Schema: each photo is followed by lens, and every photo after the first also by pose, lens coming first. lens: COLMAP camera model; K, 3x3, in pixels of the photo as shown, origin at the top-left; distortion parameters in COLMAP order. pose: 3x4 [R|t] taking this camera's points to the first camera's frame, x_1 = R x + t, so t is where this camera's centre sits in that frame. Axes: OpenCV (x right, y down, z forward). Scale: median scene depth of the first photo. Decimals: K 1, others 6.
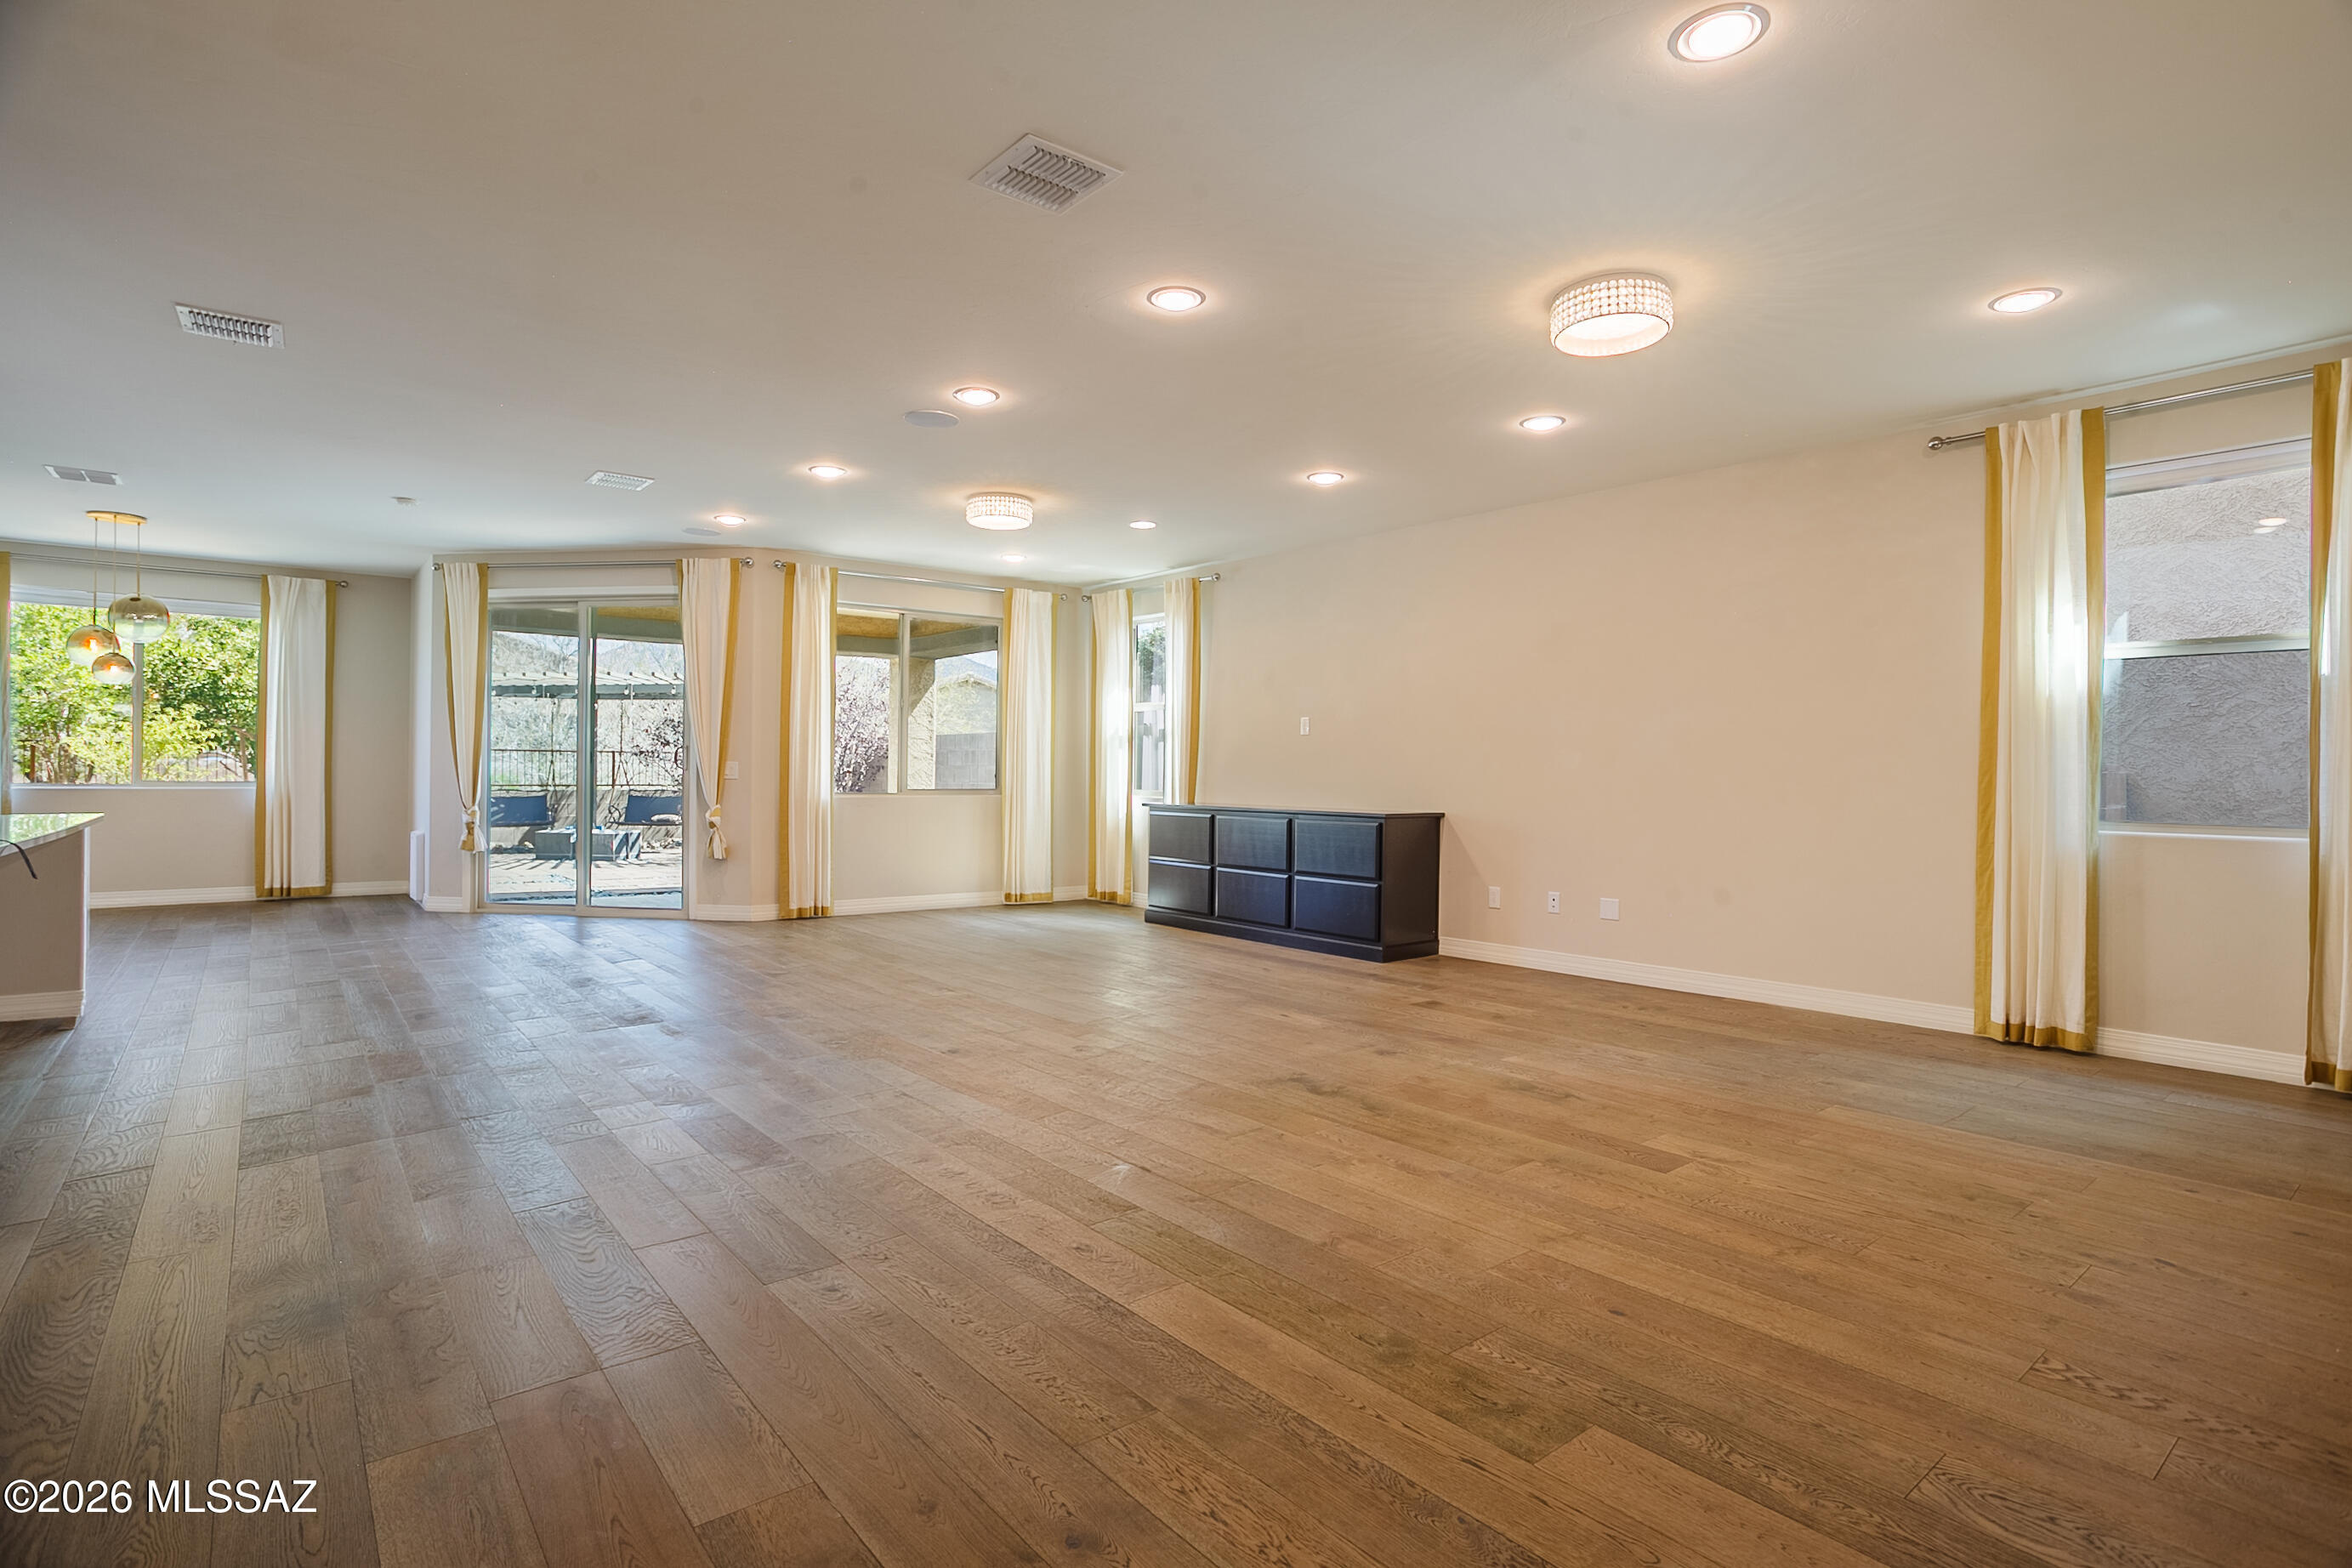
lens RADIAL K [[1166.7, 0, 1165.7], [0, 1166.7, 770.4], [0, 0, 1]] dist [-0.072989, 0.037230]
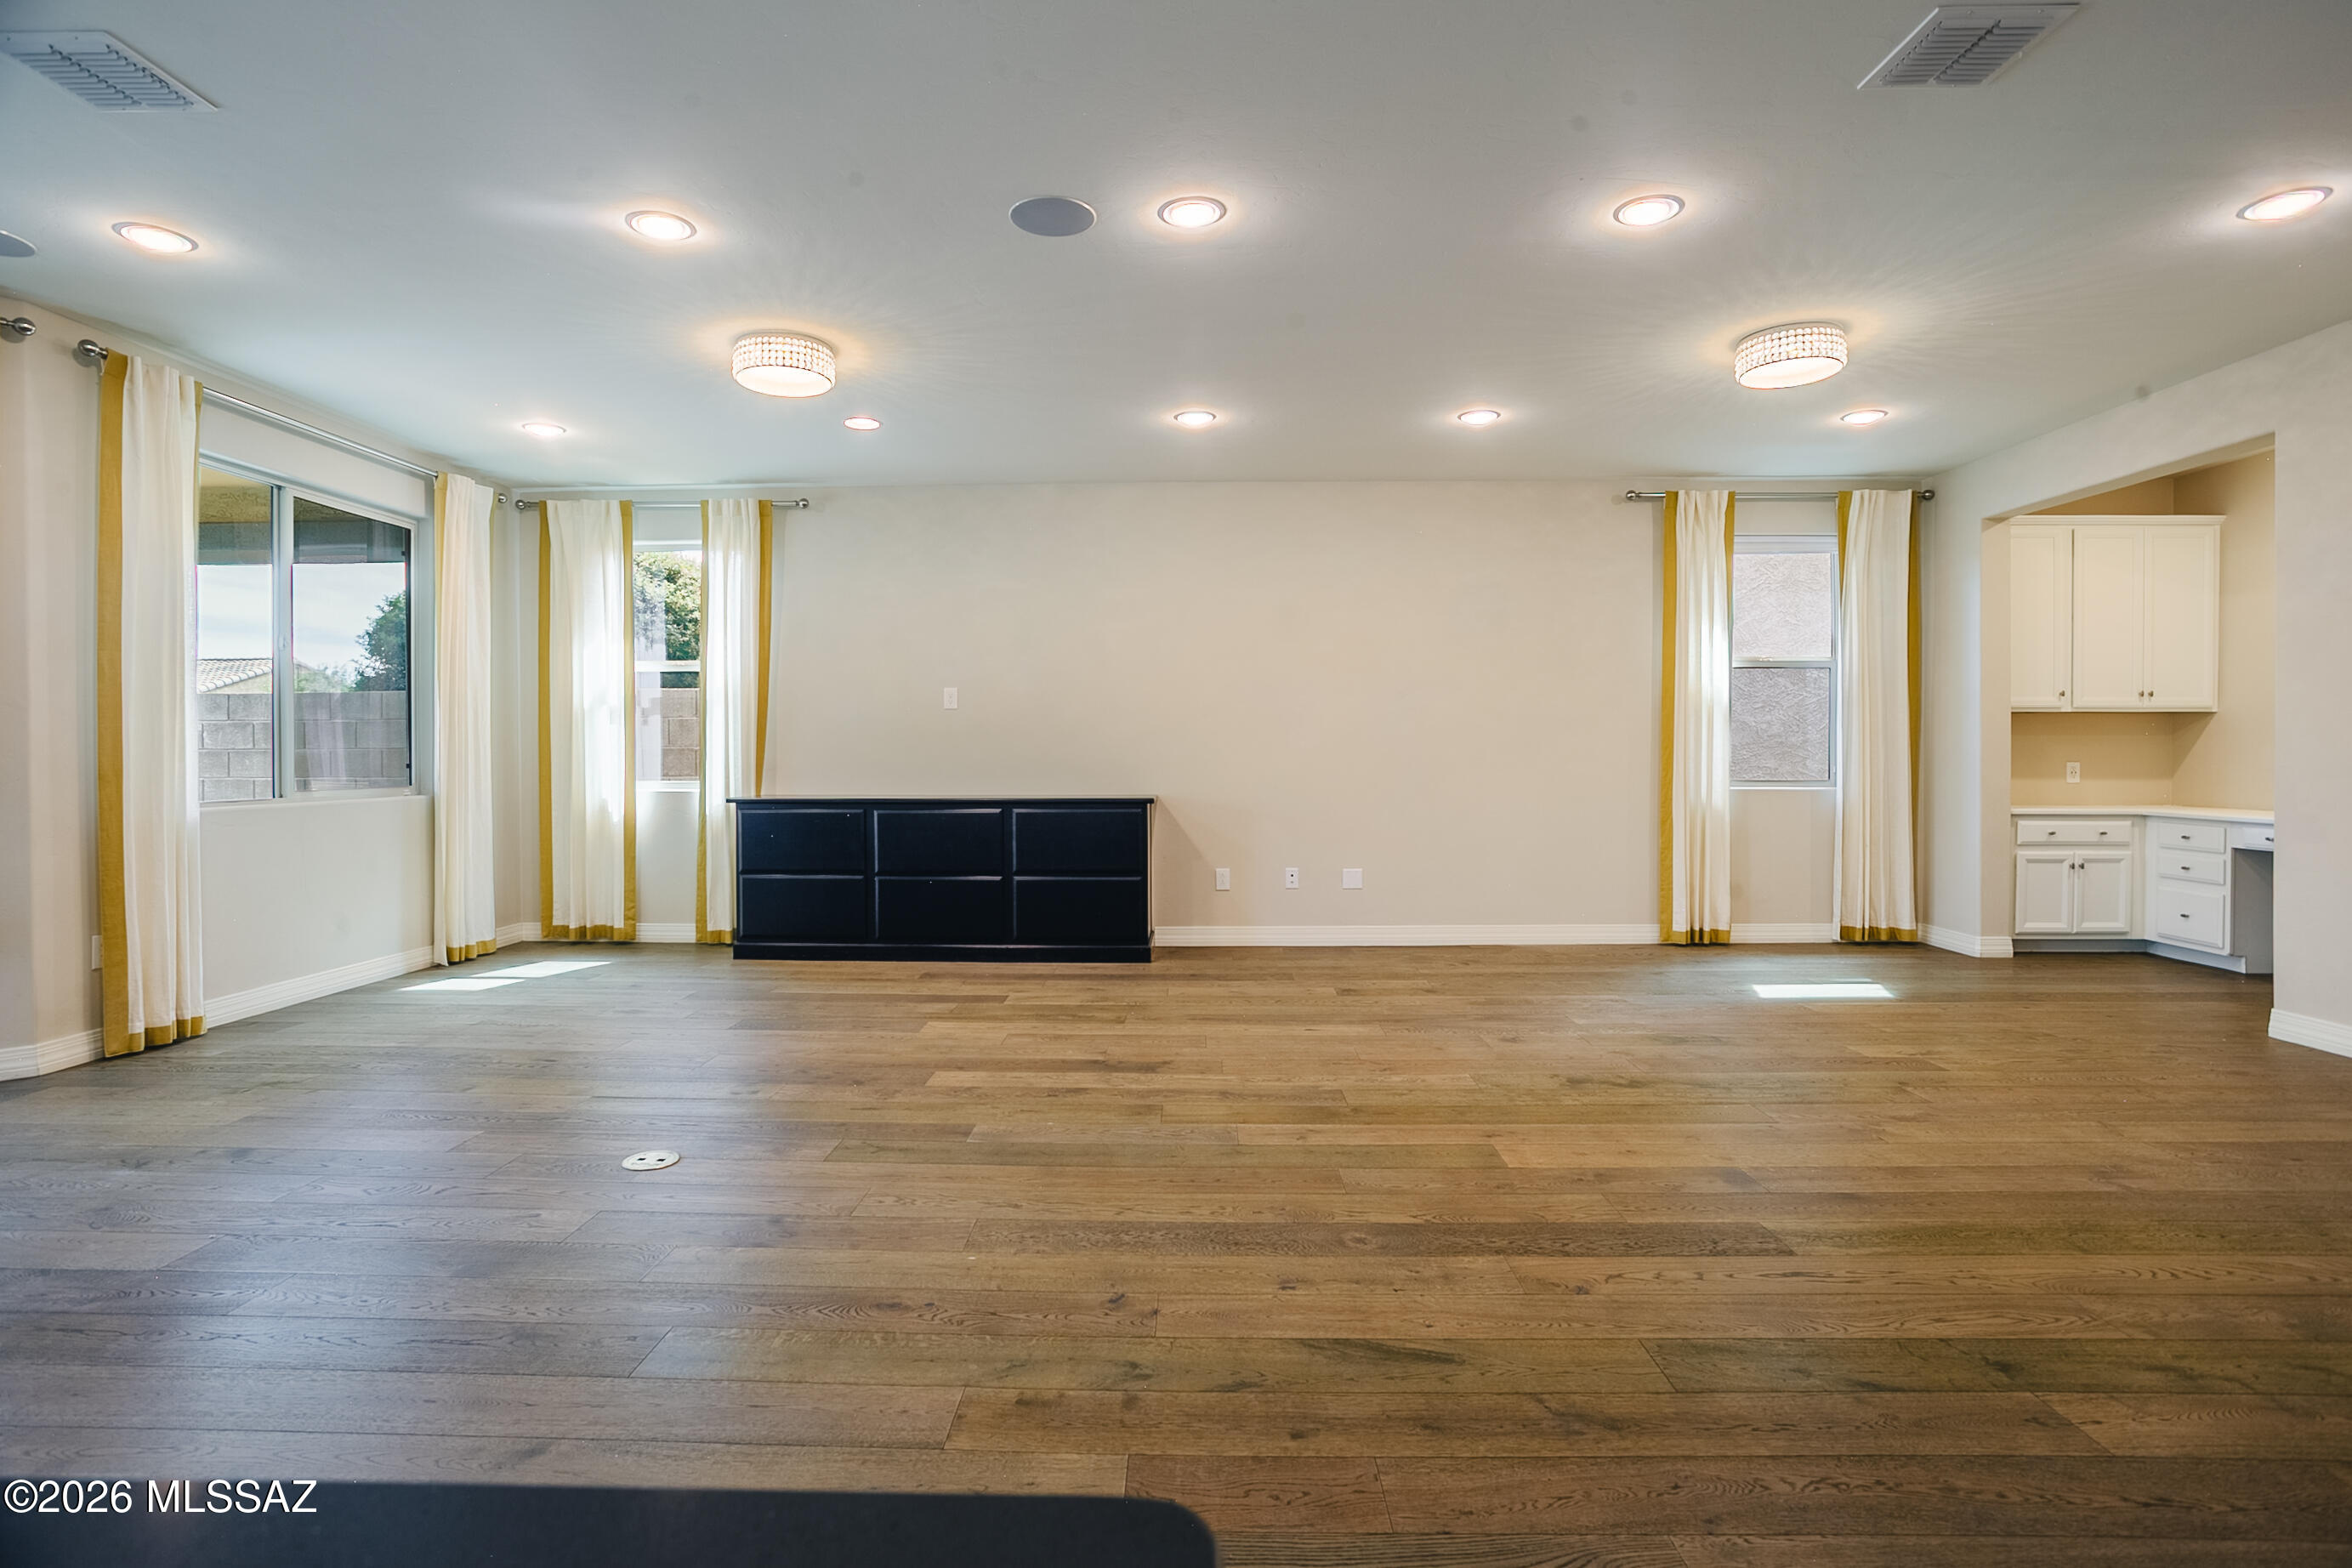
lens RADIAL K [[1166.7, 0, 1165.7], [0, 1166.7, 770.4], [0, 0, 1]] dist [-0.072989, 0.037230]
pose [[0.644656, -0.023398, 0.764115, -0.497681], [0.007718, 0.999680, 0.024100, -0.006299], [-0.764434, -0.009639, 0.644630, 0.403860]]
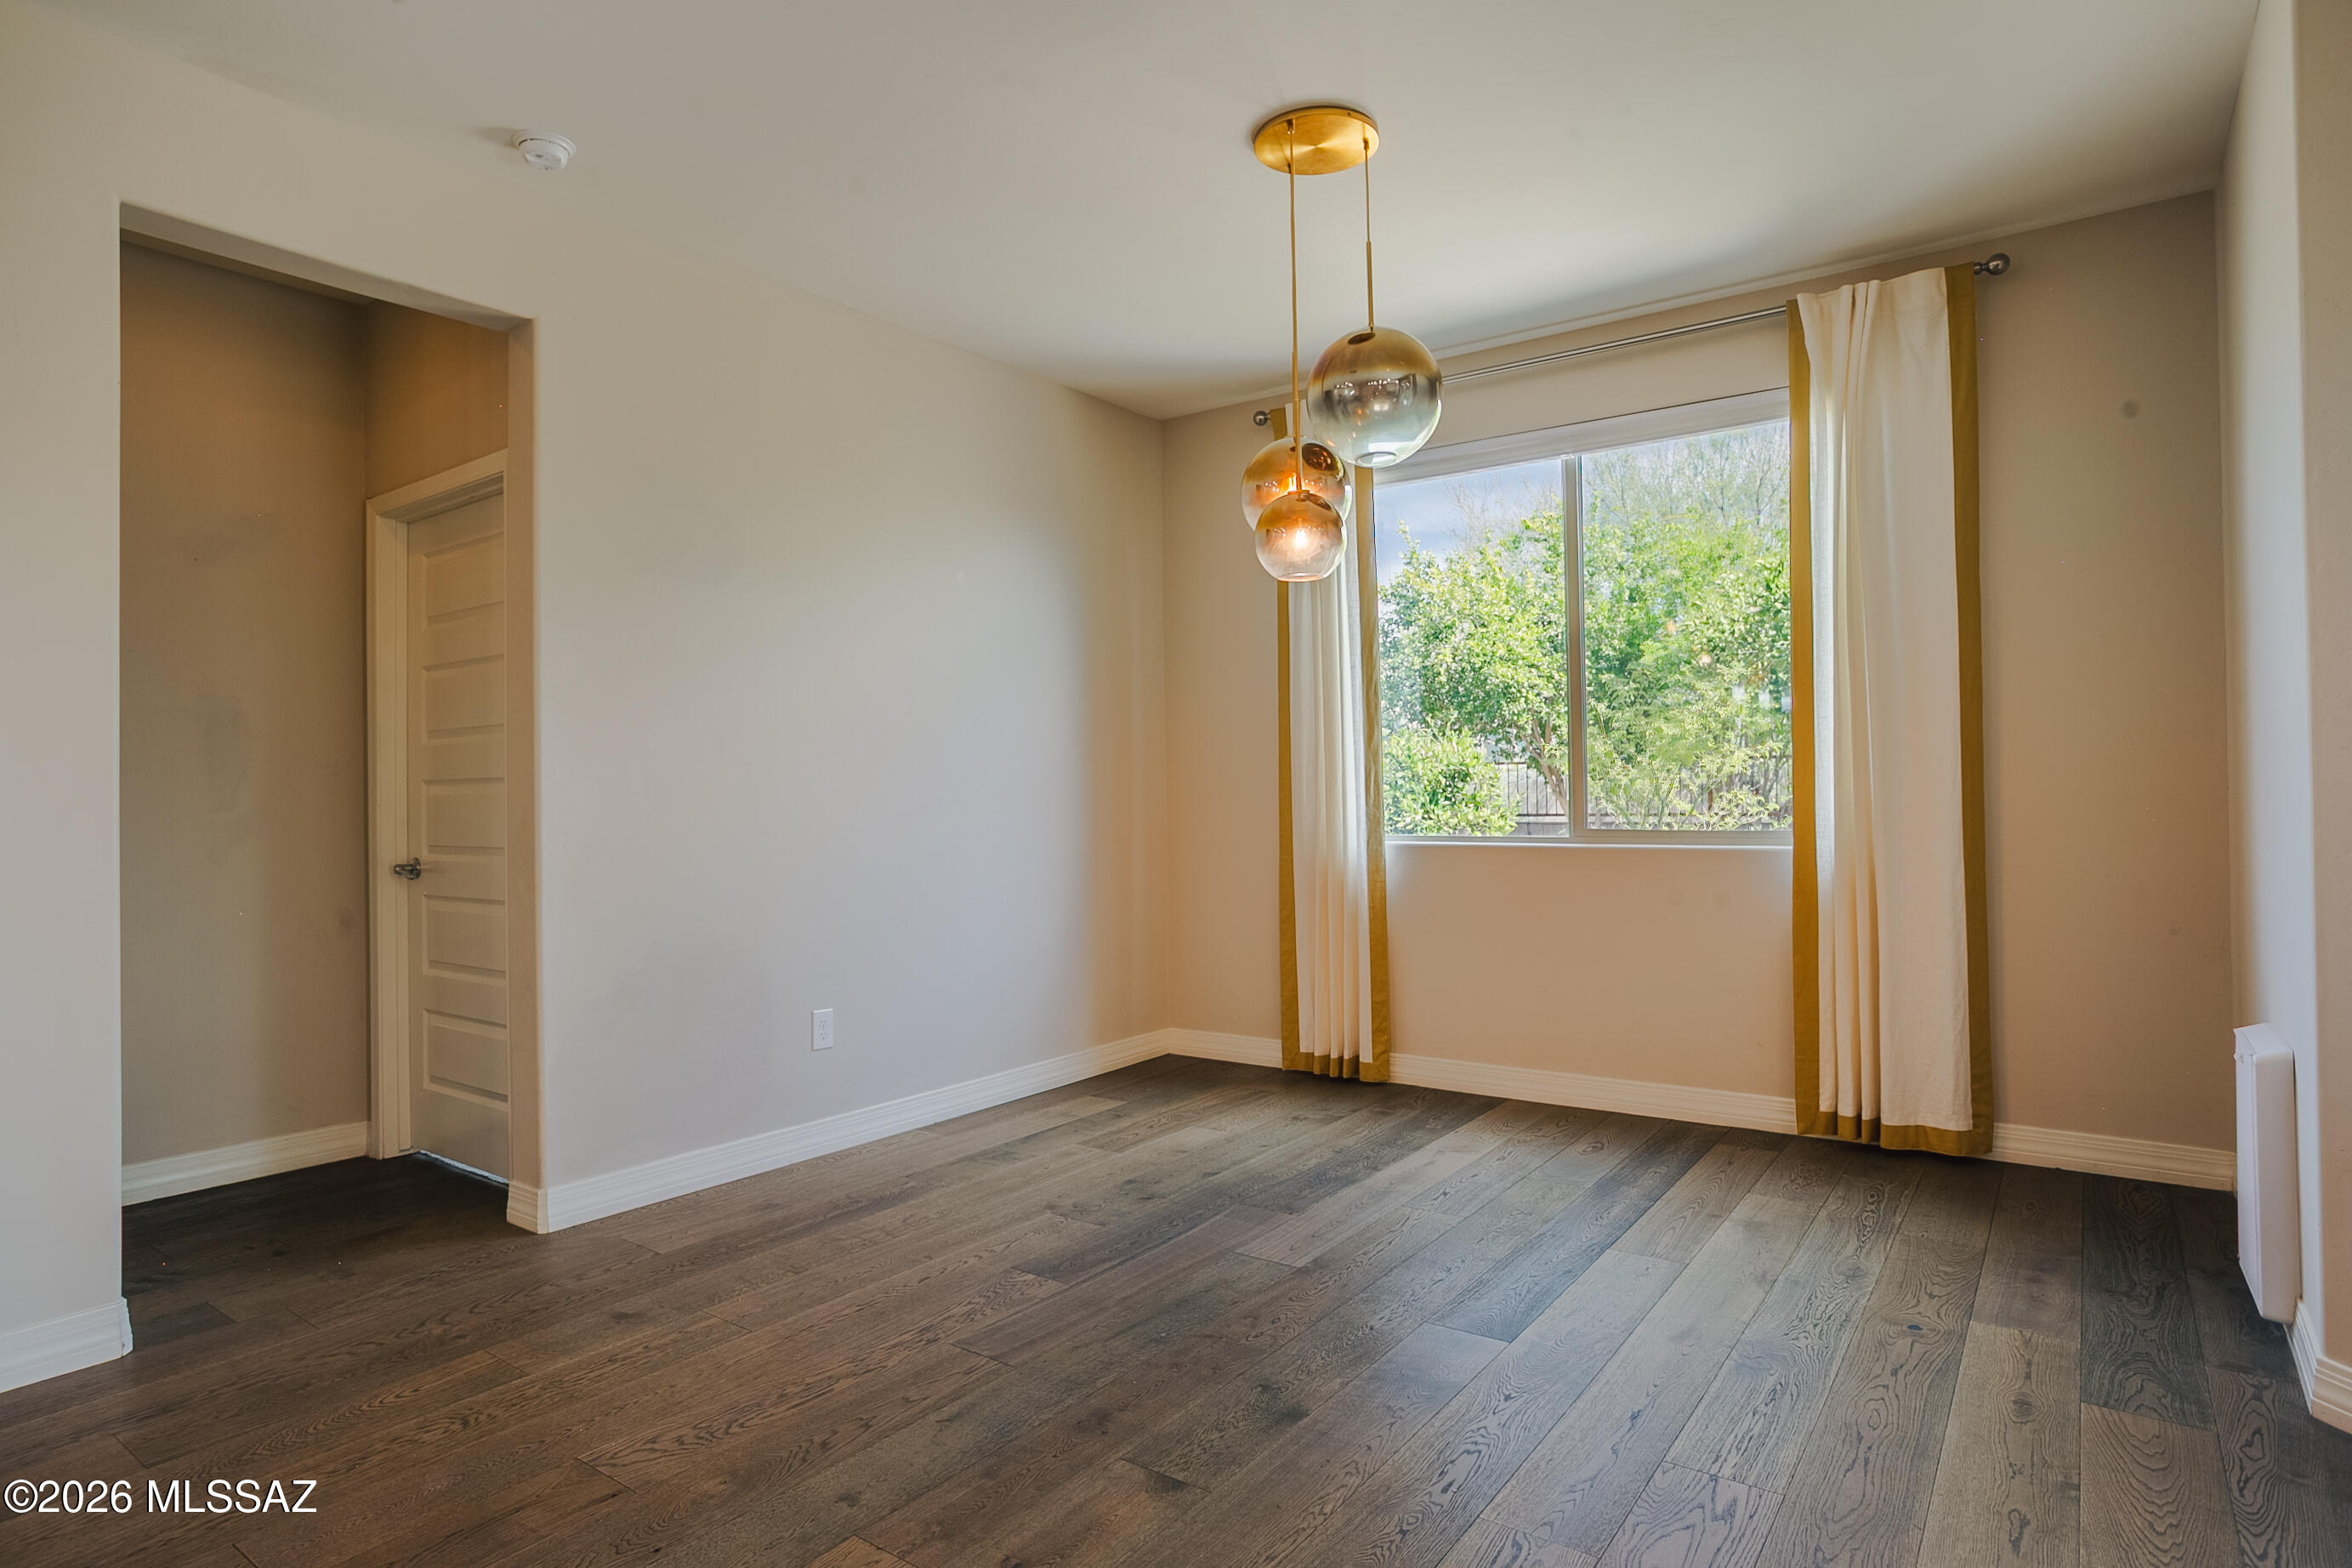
lens RADIAL K [[1262.8, 0, 1176.0], [0, 1262.8, 784.0], [0, 0, 1]] dist [-0.004652, -0.000617]
pose [[0.272640, -0.022225, -0.961859, -0.586213], [0.020095, 0.999647, -0.017402, -0.004716], [0.961906, -0.014584, 0.272991, 0.893238]]
